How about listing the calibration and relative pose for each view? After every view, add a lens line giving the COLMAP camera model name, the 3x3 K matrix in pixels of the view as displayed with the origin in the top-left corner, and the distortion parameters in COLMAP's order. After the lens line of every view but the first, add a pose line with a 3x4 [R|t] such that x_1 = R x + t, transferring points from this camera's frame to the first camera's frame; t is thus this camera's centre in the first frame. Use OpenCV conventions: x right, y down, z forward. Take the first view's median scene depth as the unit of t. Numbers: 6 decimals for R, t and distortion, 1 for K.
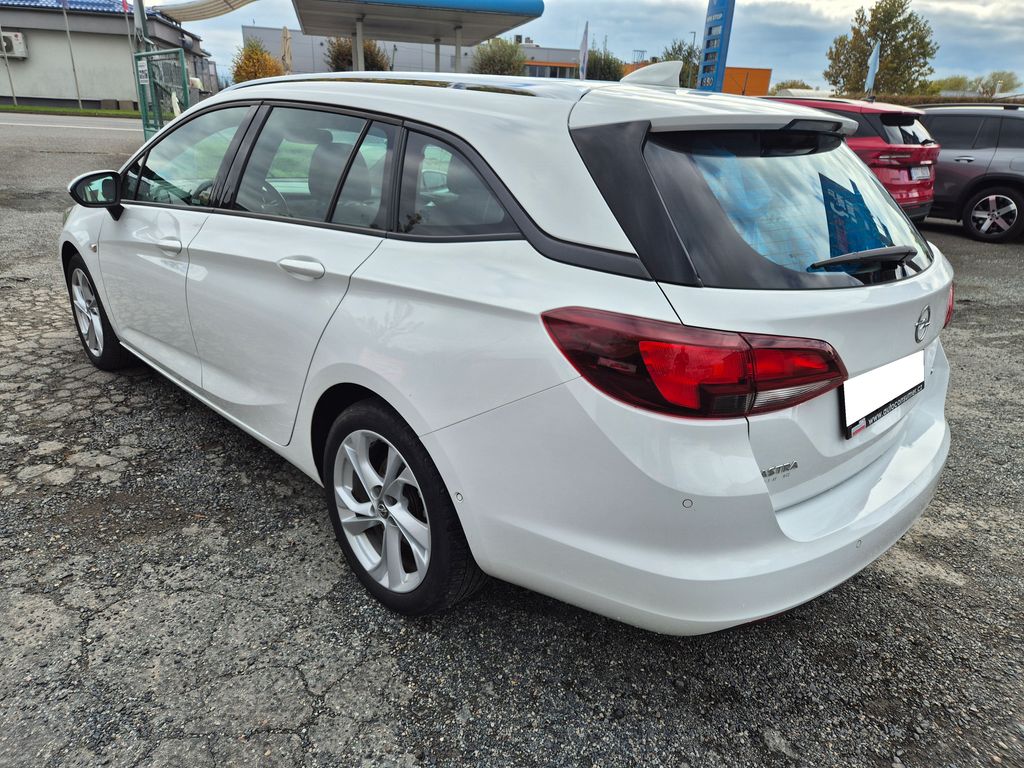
lens RADIAL K [[679.5, 0, 517.3], [0, 679.5, 384.2], [0, 0, 1]] dist [0.038040, -0.026347]
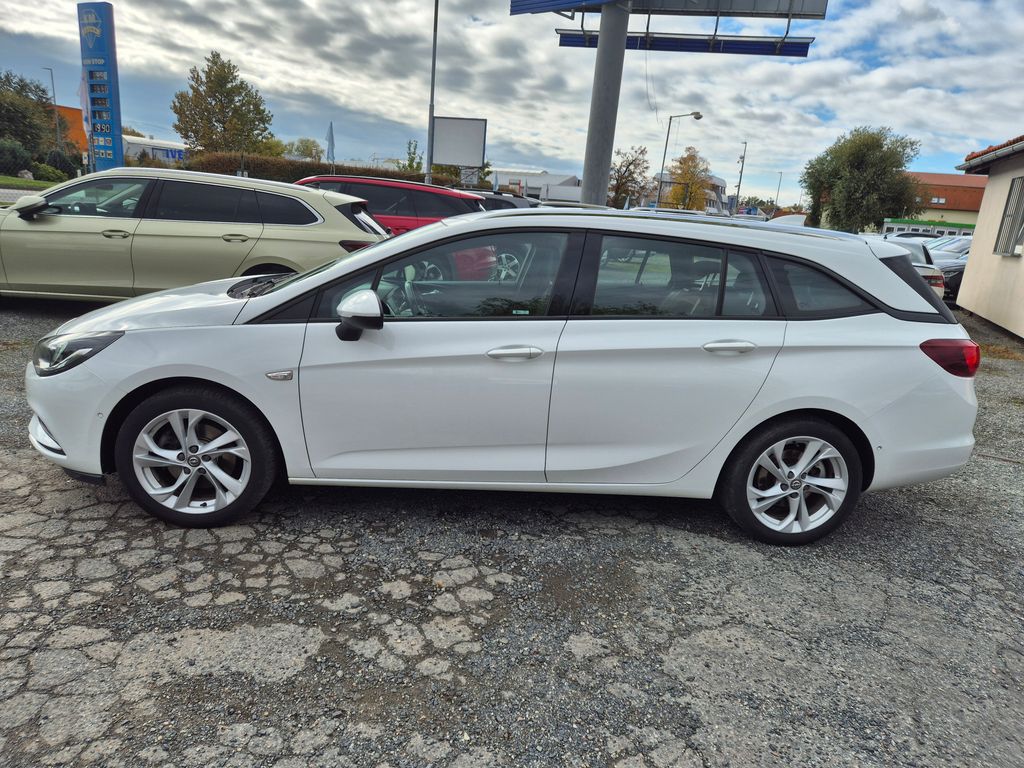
lens RADIAL K [[679.5, 0, 518.0], [0, 679.5, 391.6], [0, 0, 1]] dist [0.038040, -0.026347]
pose [[0.648739, -0.181227, 0.739117, -0.372058], [0.221892, 0.974075, 0.044079, -0.052128], [-0.727943, 0.135408, 0.672133, 0.073620]]
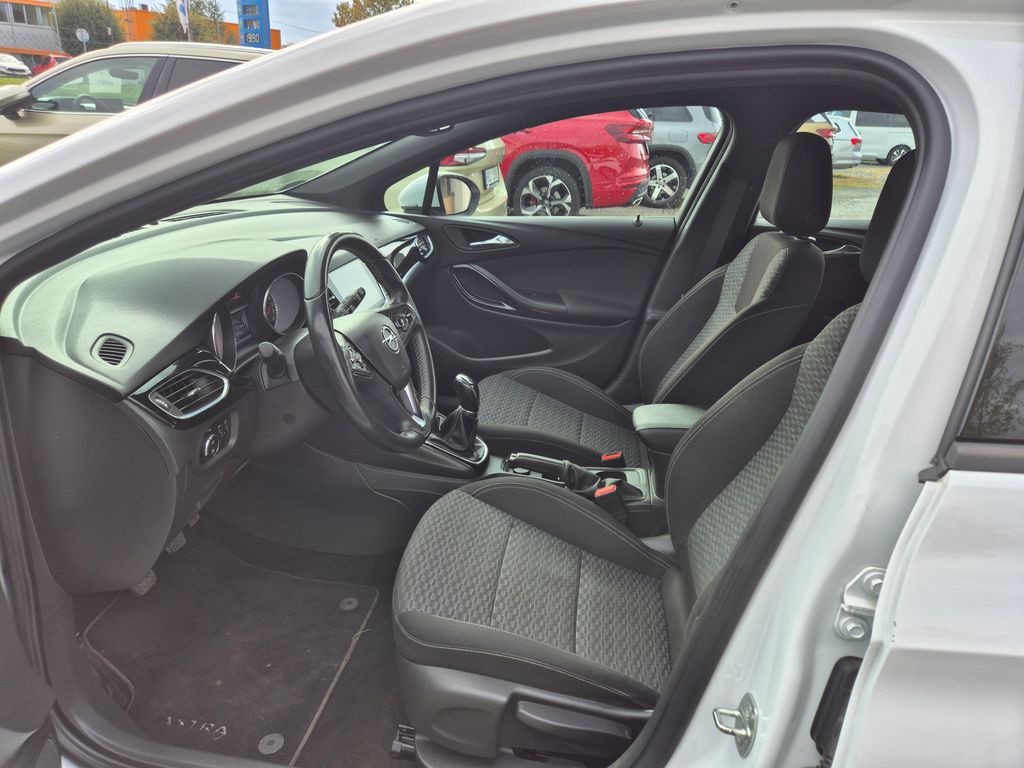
lens RADIAL K [[679.5, 0, 512.1], [0, 679.5, 386.4], [0, 0, 1]] dist [0.038040, -0.026347]
pose [[0.801626, -0.214268, 0.558108, -0.179366], [0.187257, 0.976579, 0.105964, -0.087198], [-0.567741, 0.019566, 0.822974, 0.238251]]
